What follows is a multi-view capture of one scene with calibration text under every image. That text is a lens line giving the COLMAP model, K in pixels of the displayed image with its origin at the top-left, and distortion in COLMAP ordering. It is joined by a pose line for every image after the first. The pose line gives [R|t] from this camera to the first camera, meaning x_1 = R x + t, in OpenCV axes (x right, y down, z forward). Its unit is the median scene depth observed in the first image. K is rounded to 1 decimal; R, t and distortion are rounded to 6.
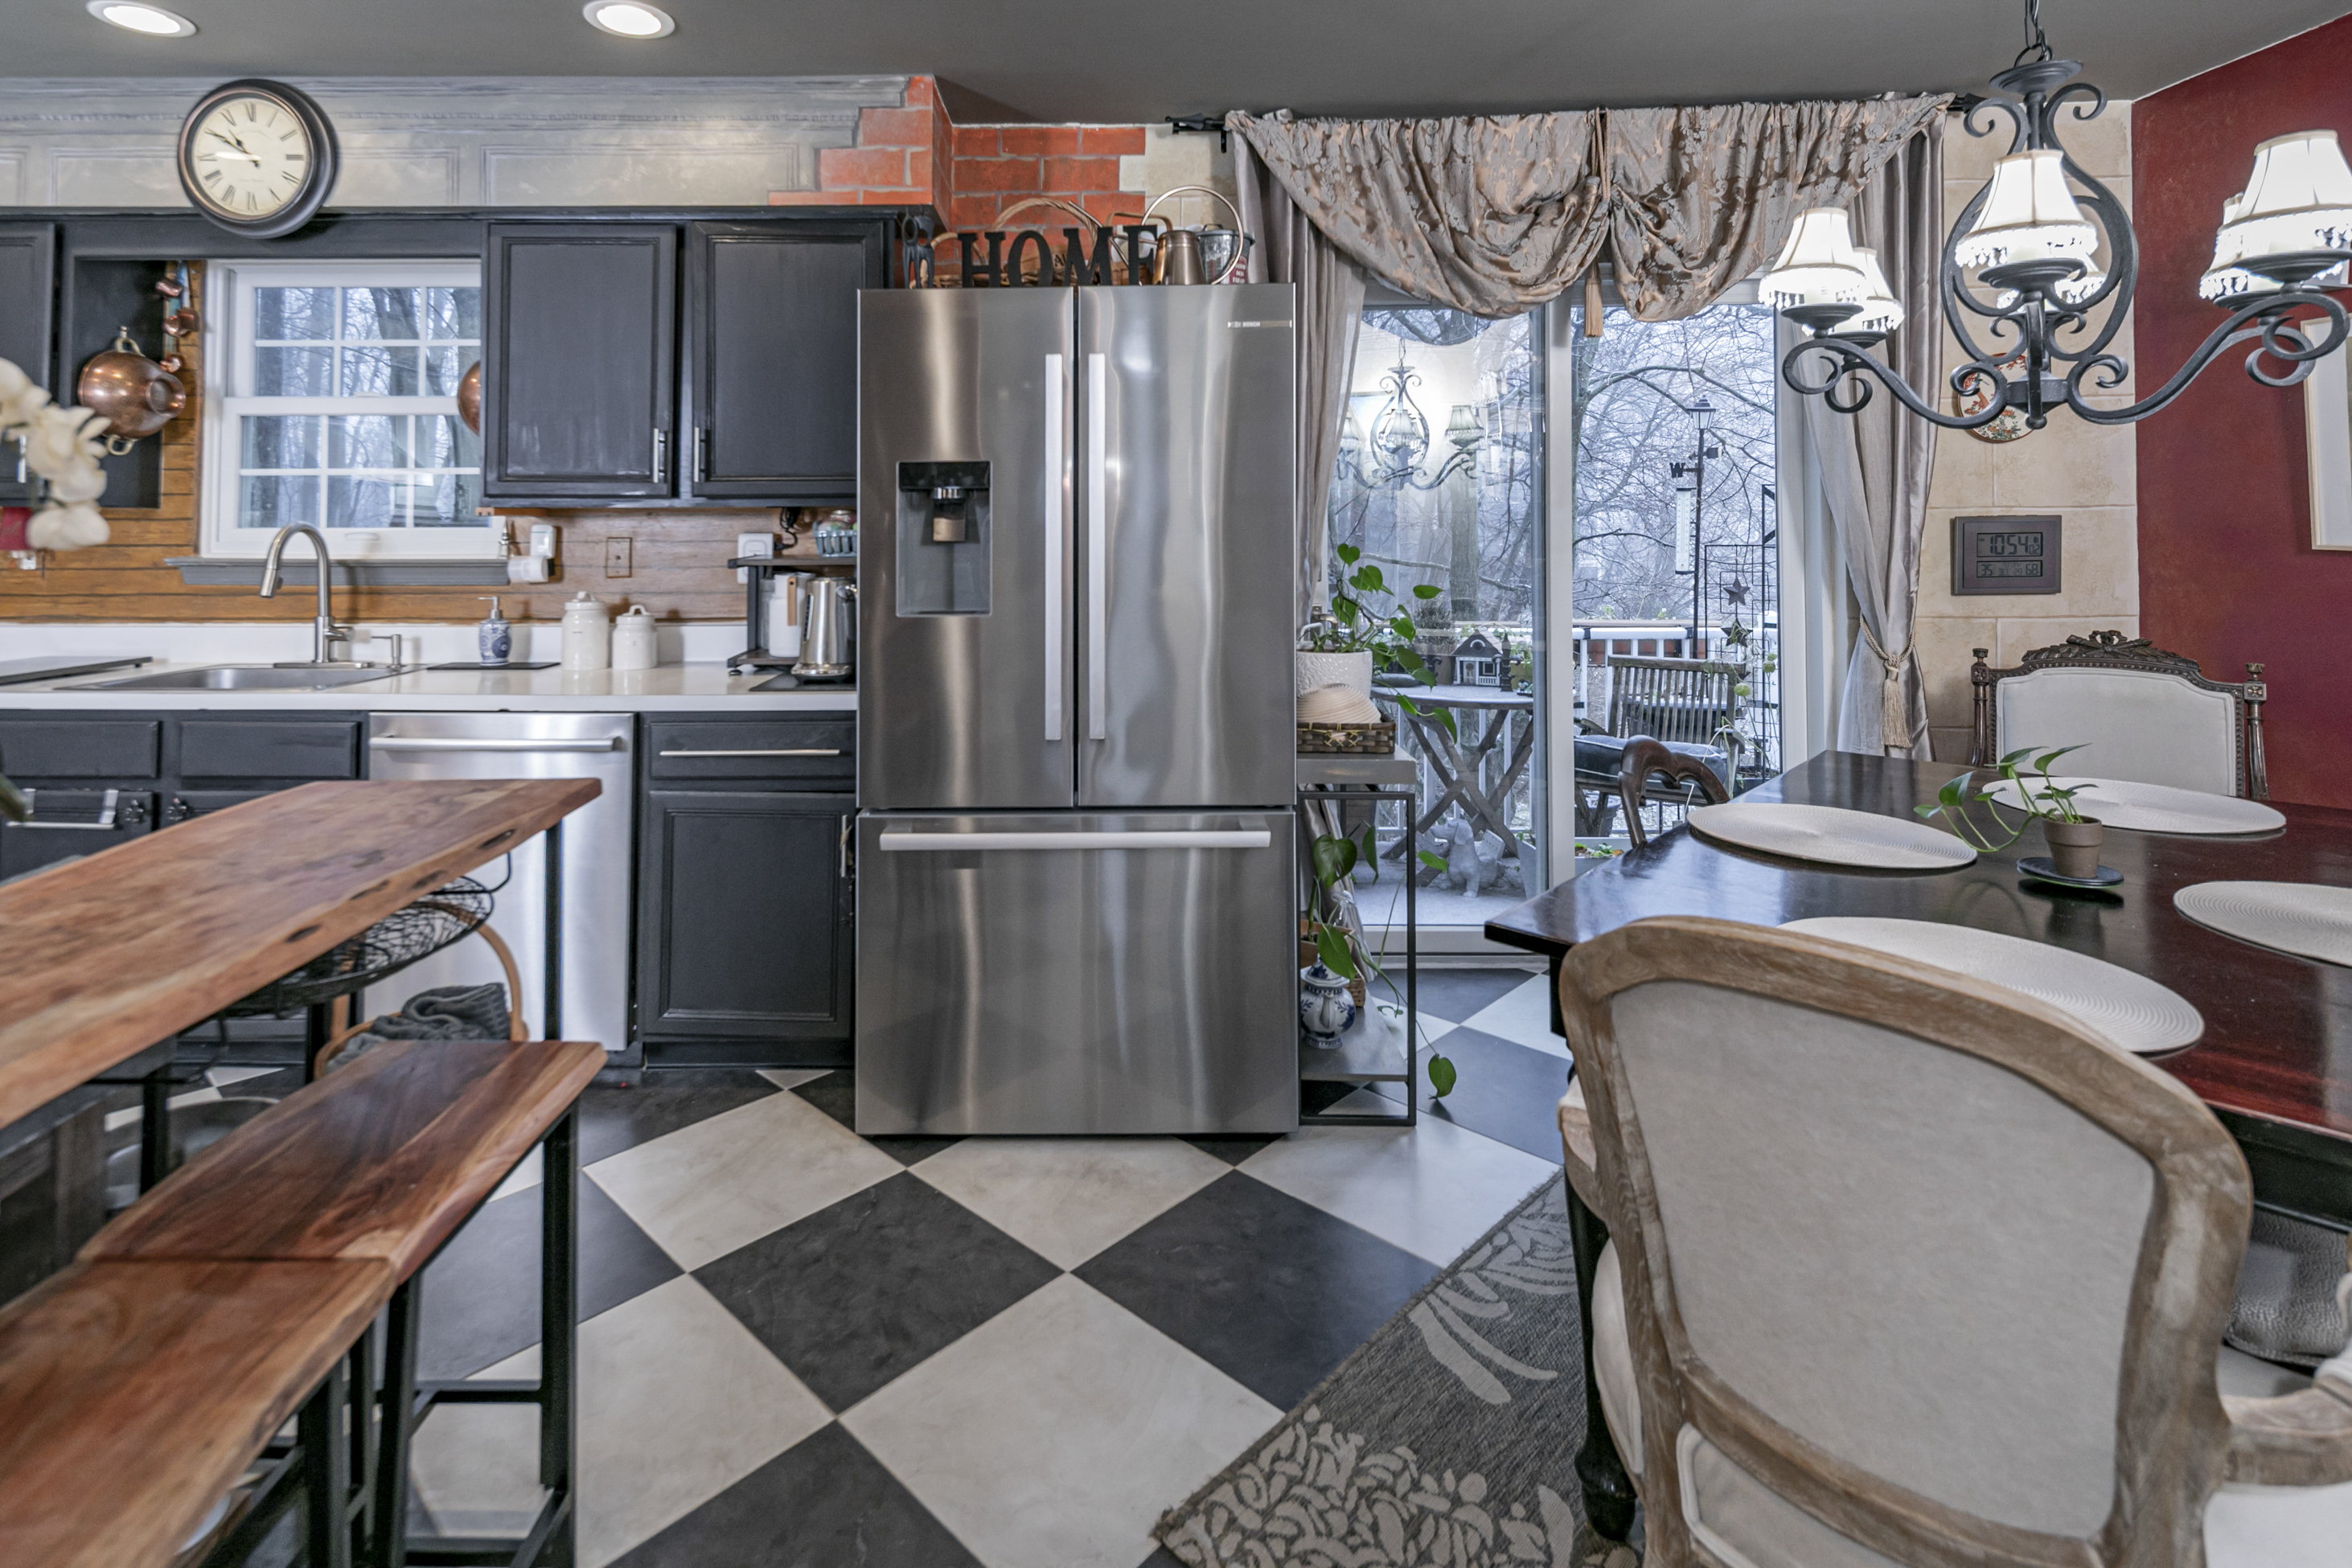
lens RADIAL K [[1166.5, 0, 1181.3], [0, 1166.5, 664.5], [0, 0, 1]] dist [0.016185, -0.001242]
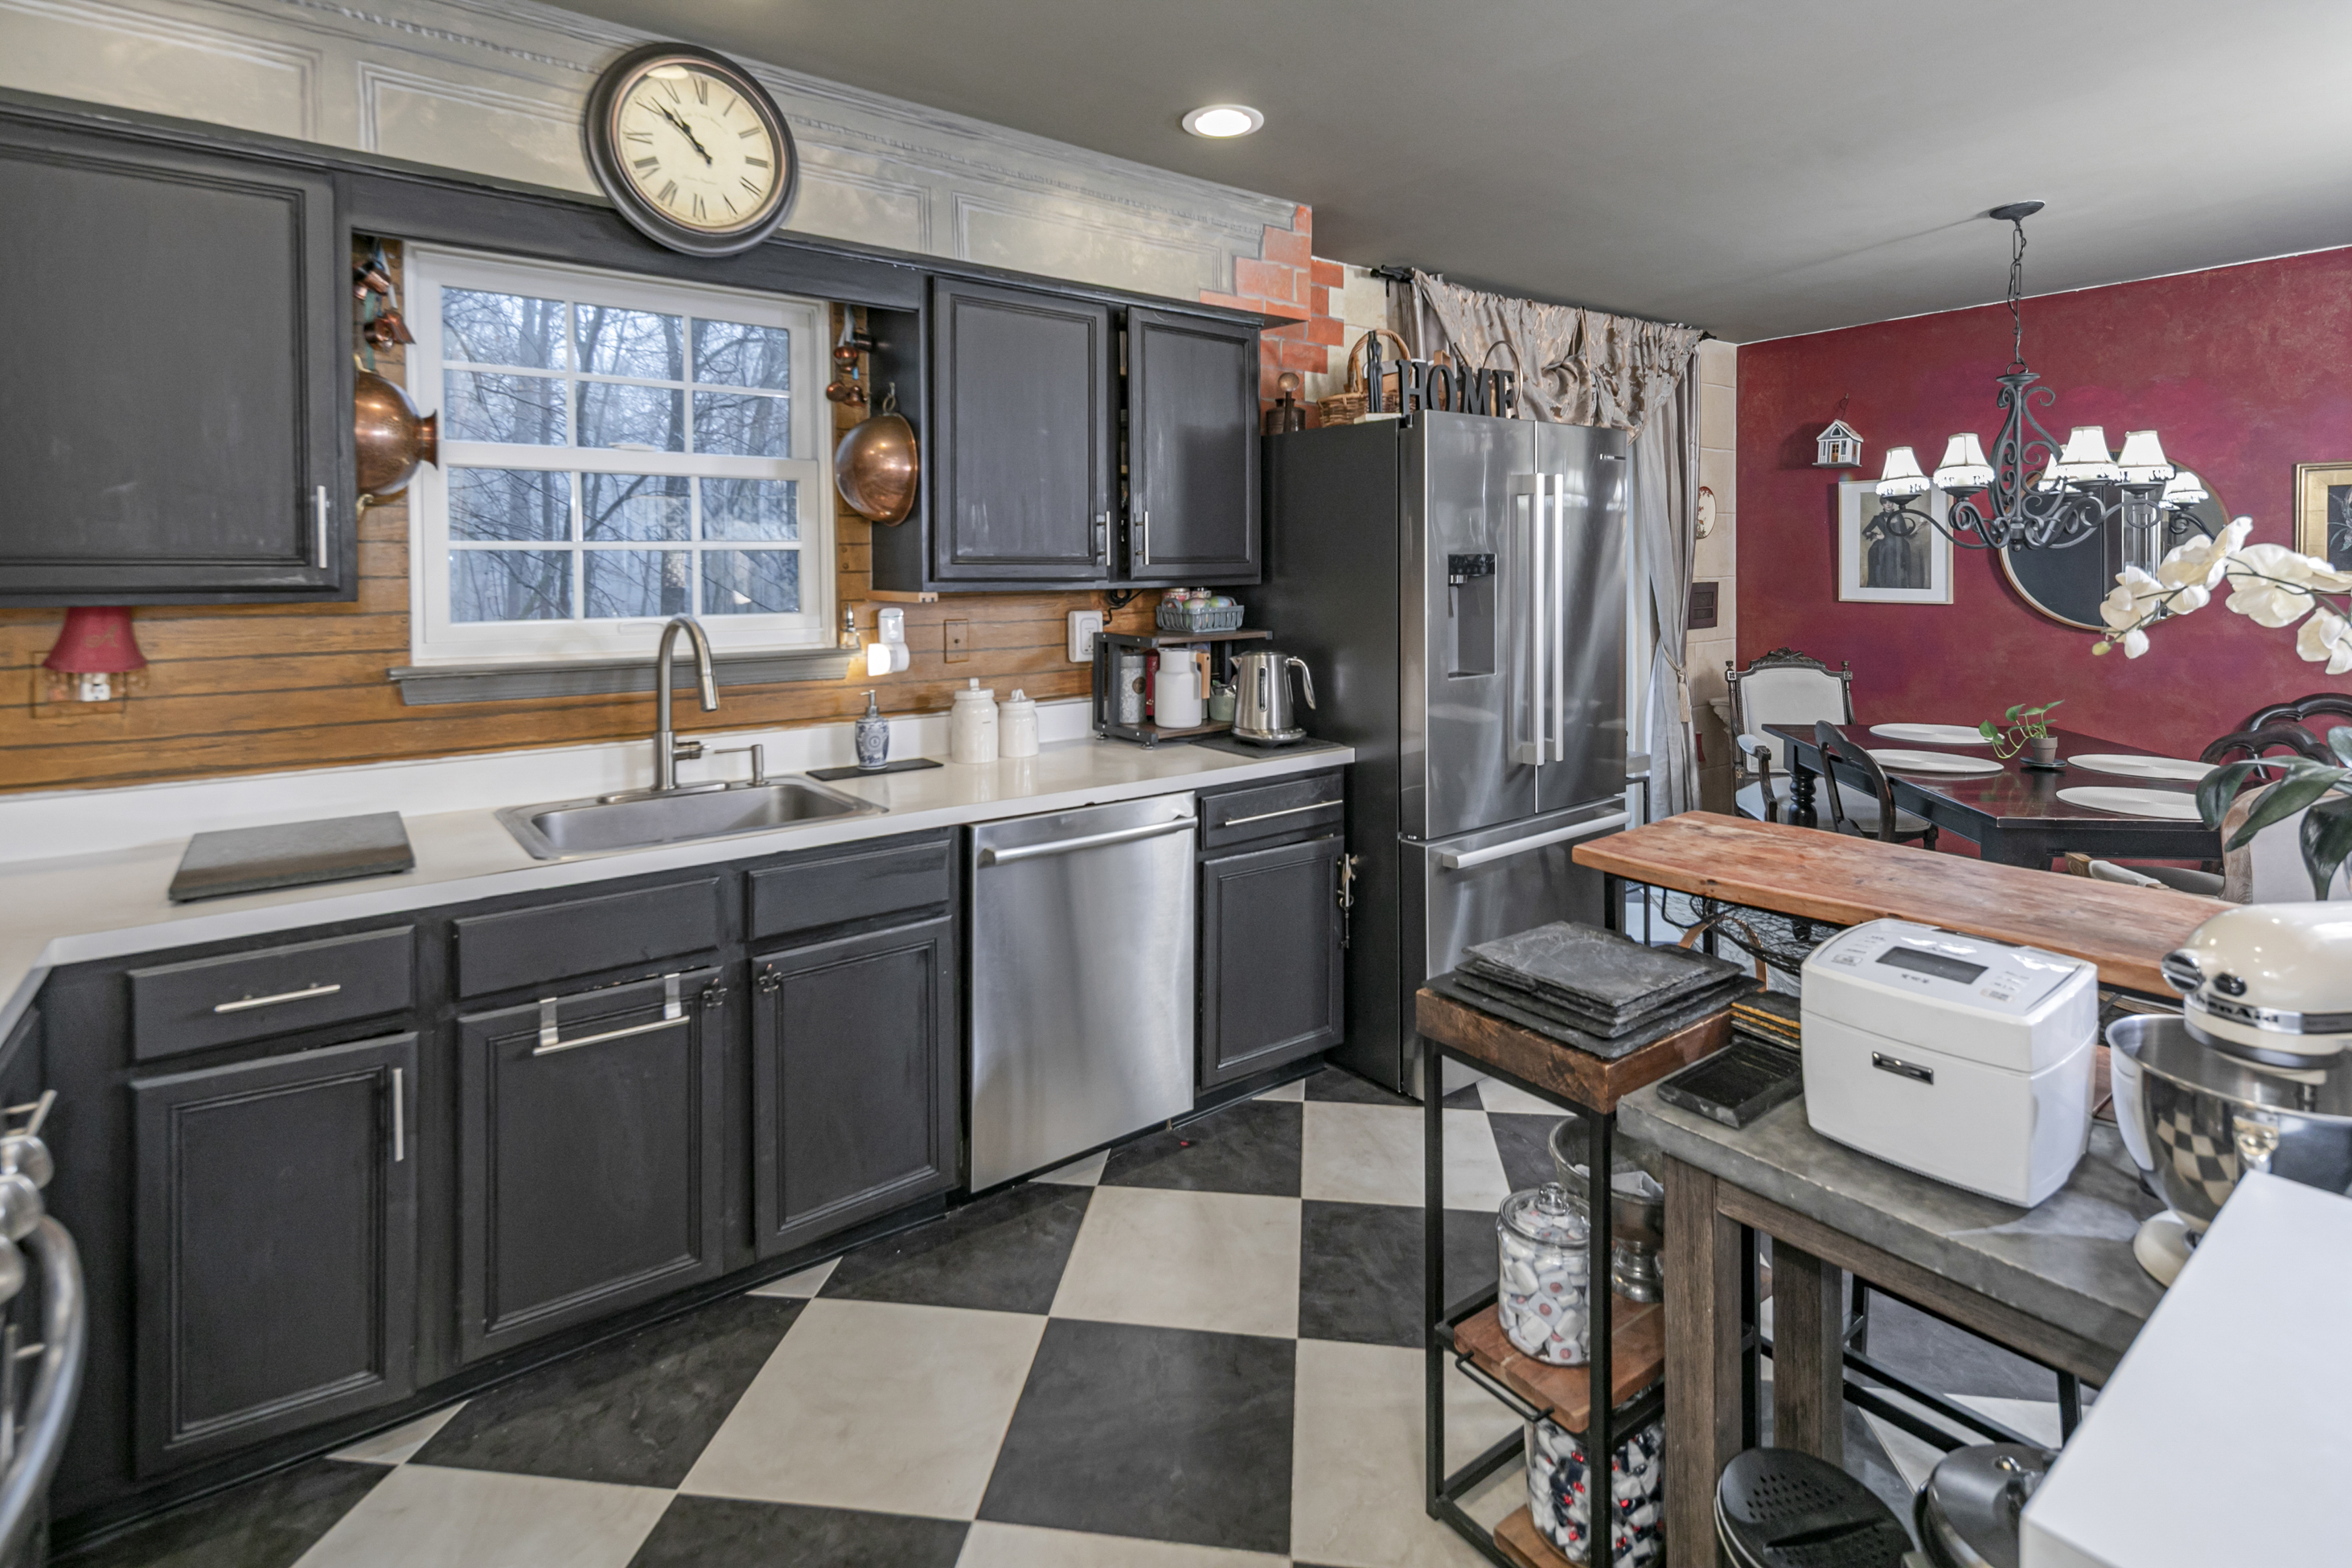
lens RADIAL K [[1114.0, 0, 1176.3], [0, 1114.0, 749.1], [0, 0, 1]] dist [0.017394, -0.000207]
pose [[0.782436, -0.103274, 0.614108, -1.028210], [0.073153, 0.994568, 0.074050, -0.066193], [-0.618420, -0.013016, 0.785740, 0.212819]]
